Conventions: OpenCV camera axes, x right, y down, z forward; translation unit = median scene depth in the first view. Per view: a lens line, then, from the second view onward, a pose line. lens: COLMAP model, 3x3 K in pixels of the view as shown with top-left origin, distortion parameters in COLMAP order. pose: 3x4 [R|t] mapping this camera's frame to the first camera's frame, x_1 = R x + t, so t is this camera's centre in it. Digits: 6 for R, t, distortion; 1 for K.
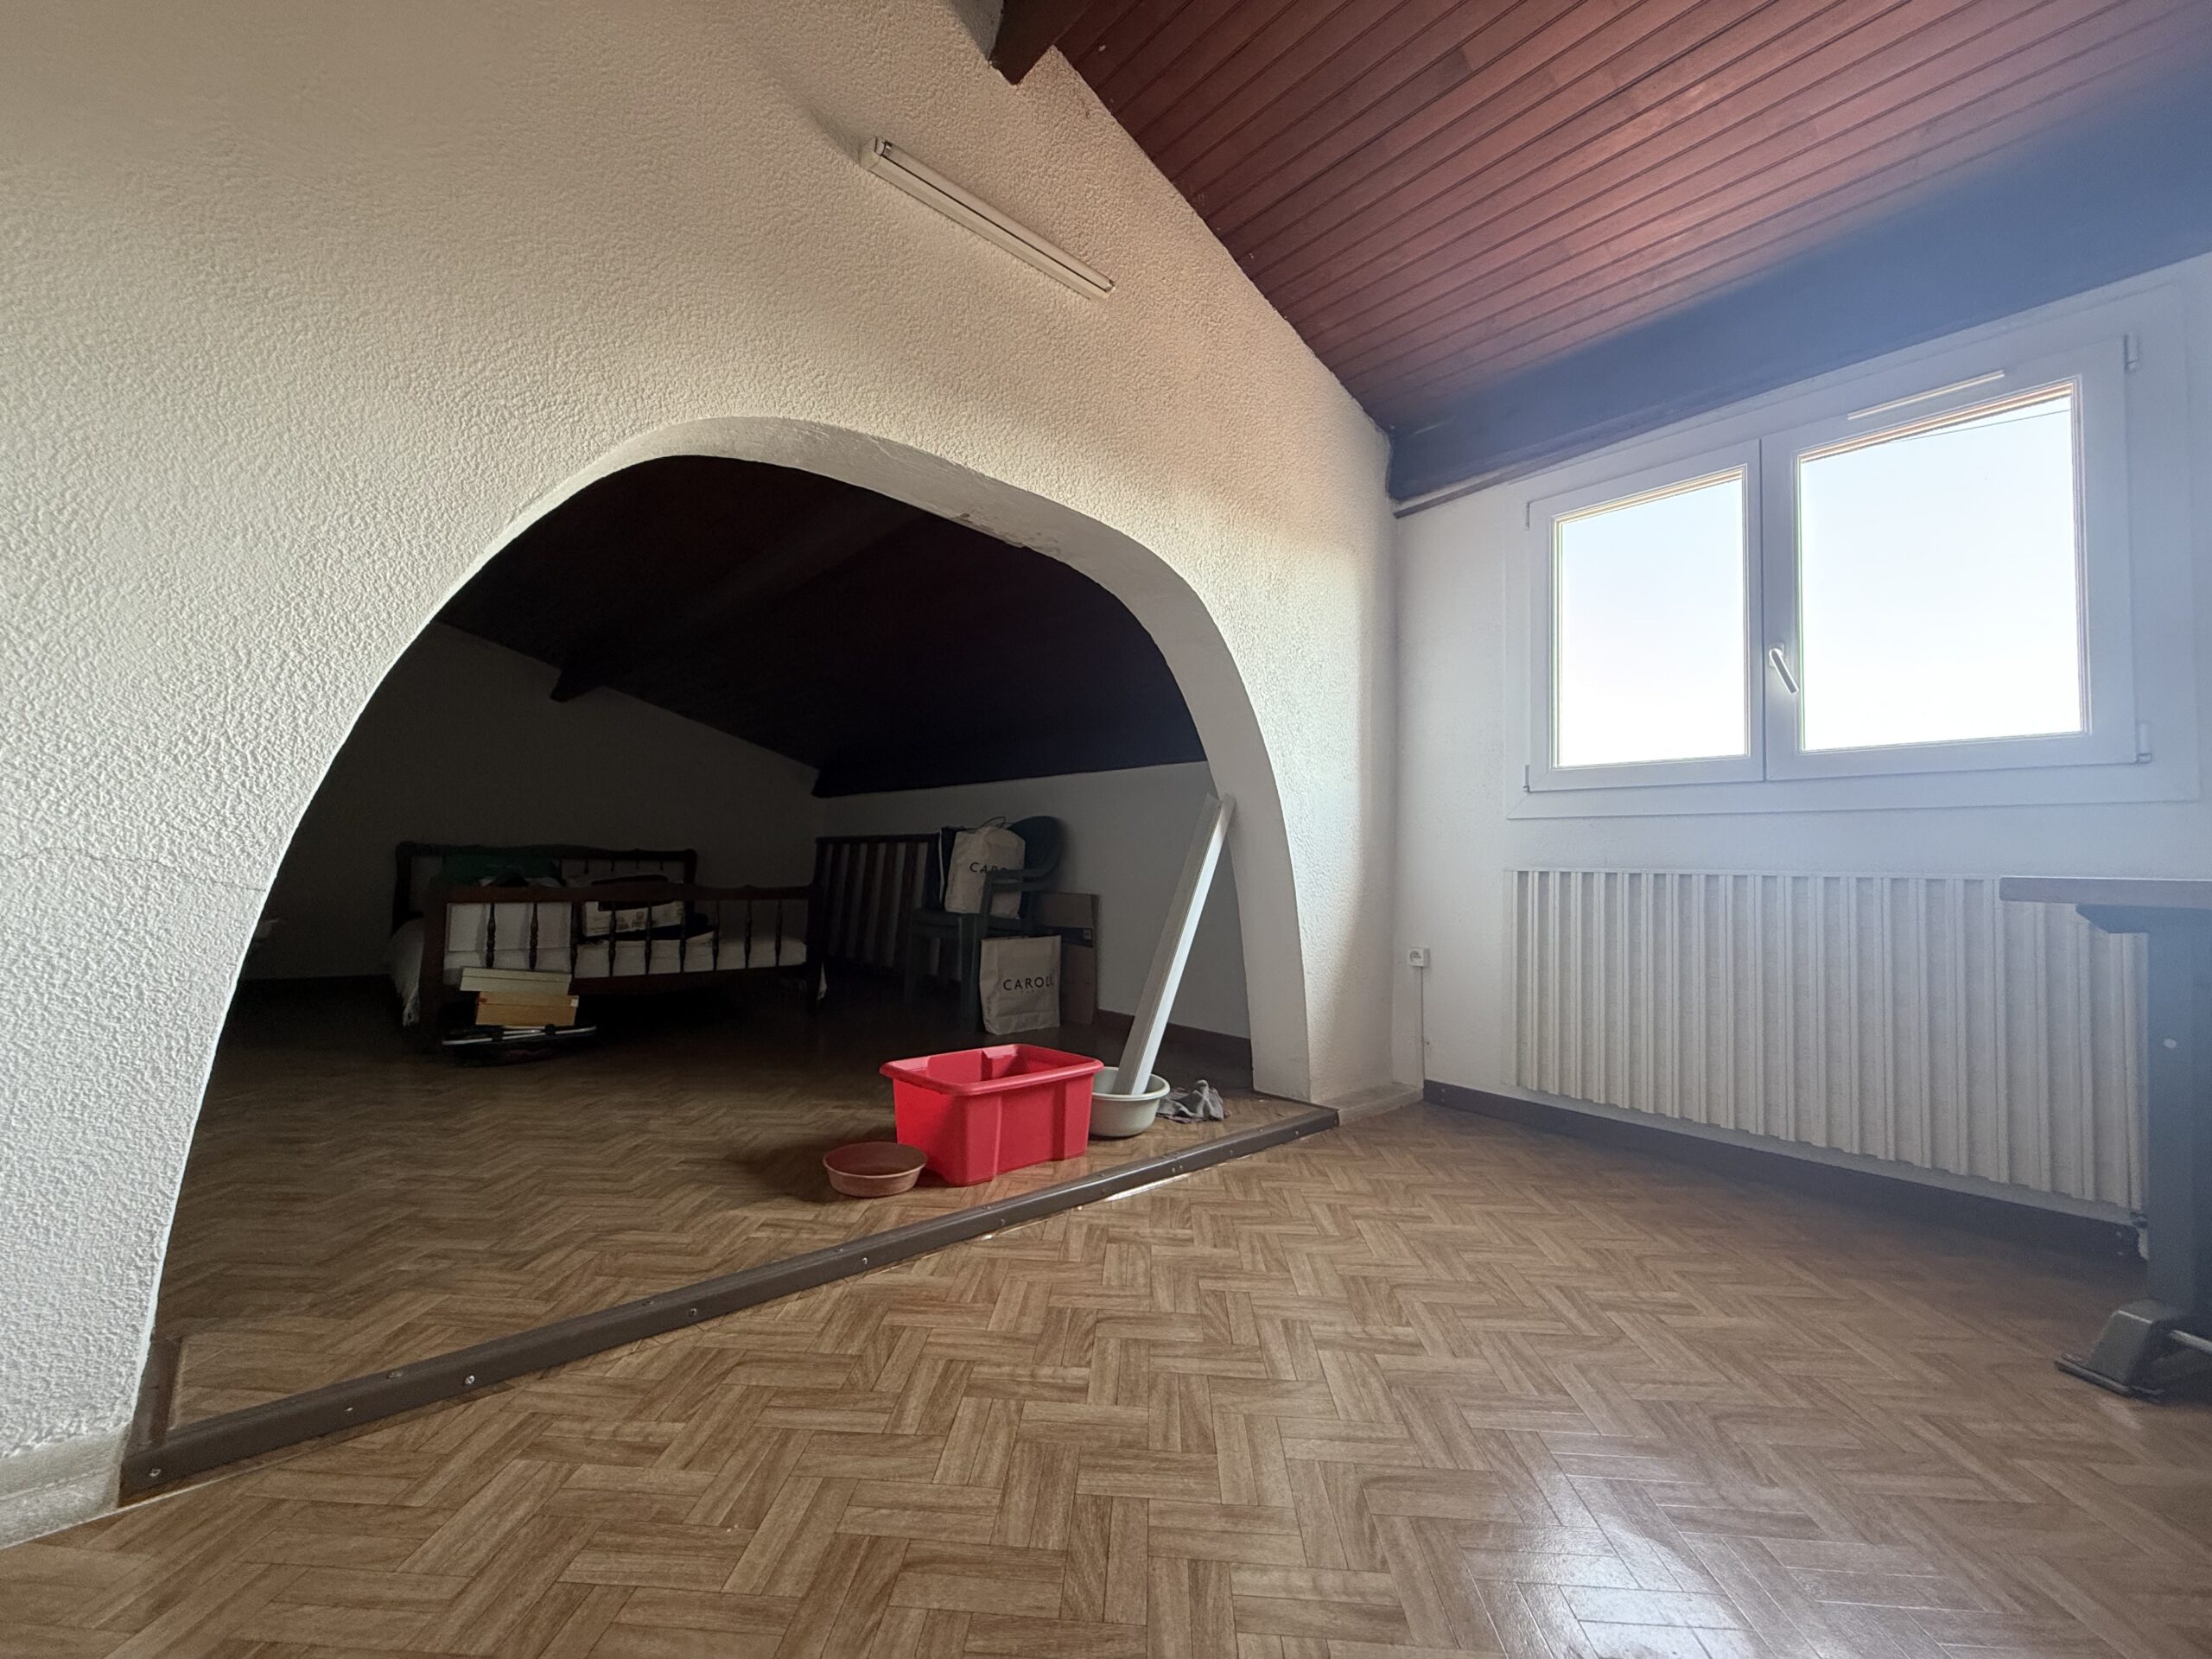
lens RADIAL K [[877.2, 0, 1101.3], [0, 877.2, 830.3], [0, 0, 1]] dist [-0.002313, 0.000194]
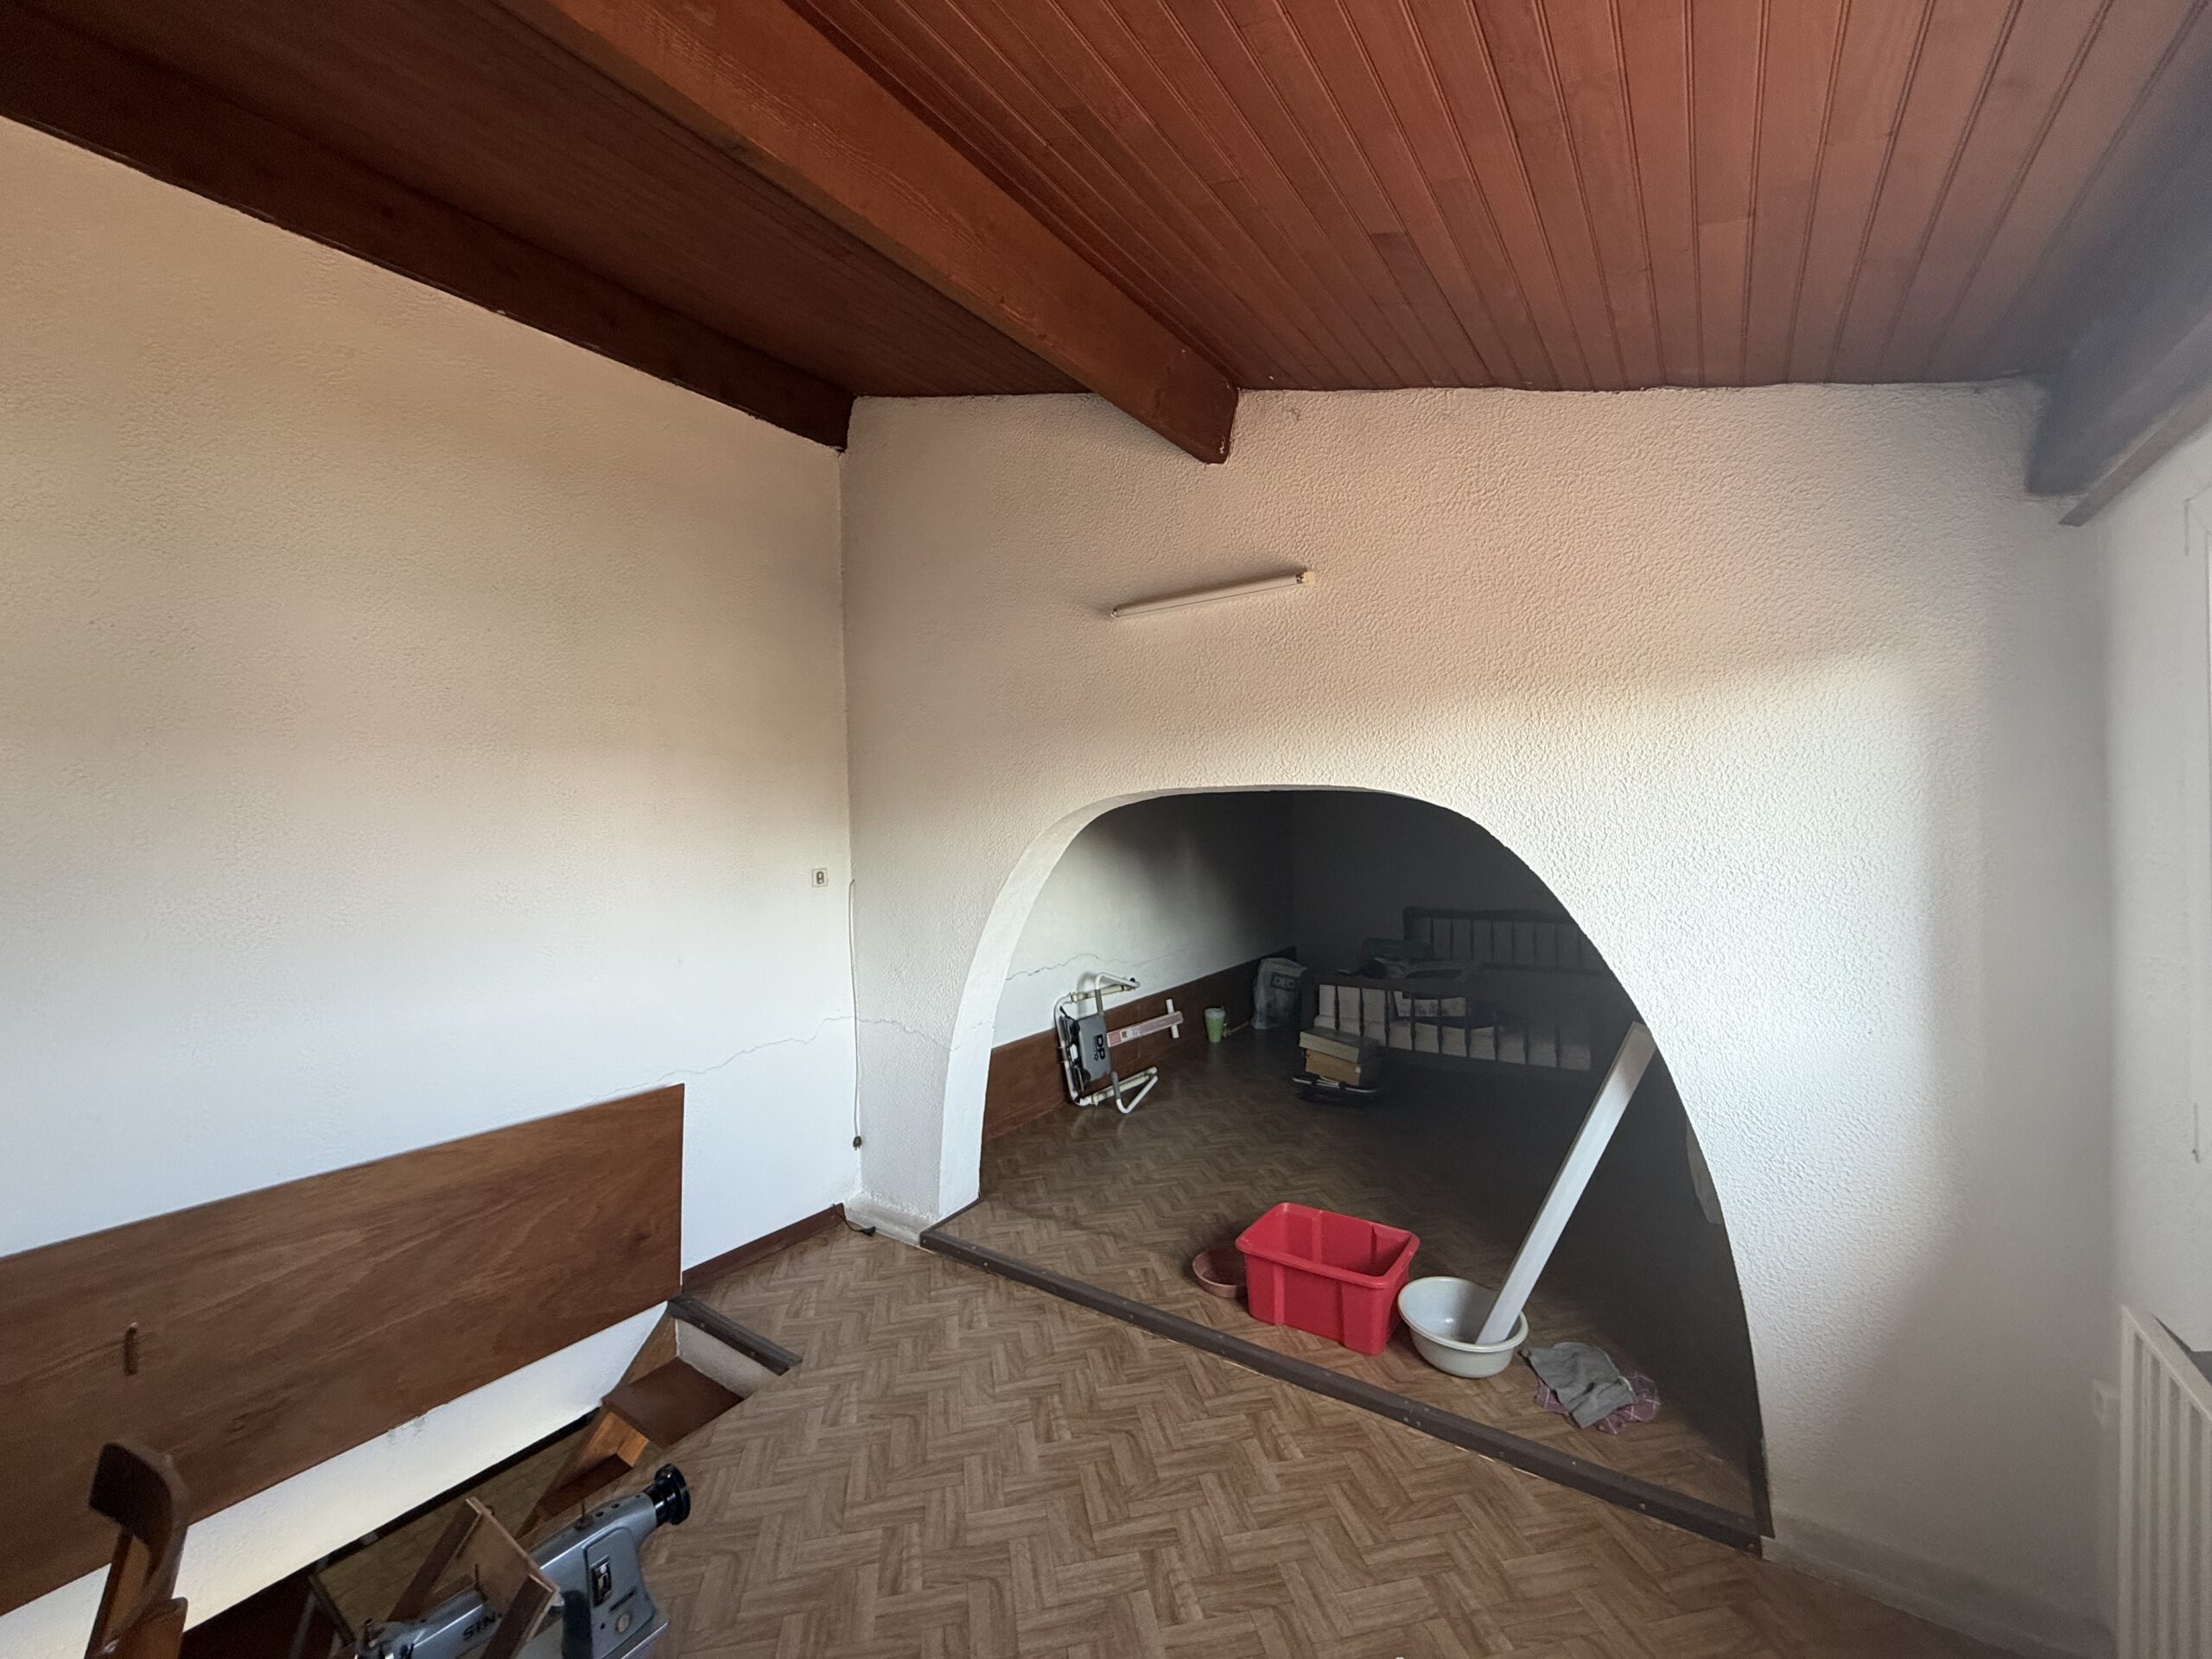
lens RADIAL K [[877.2, 0, 1101.3], [0, 877.2, 830.3], [0, 0, 1]] dist [-0.002313, 0.000194]
pose [[0.235662, -0.016337, -0.971698, 1.021531], [0.068755, 0.997634, -0.000098, -0.324230], [0.969400, -0.066786, 0.236228, 0.477692]]
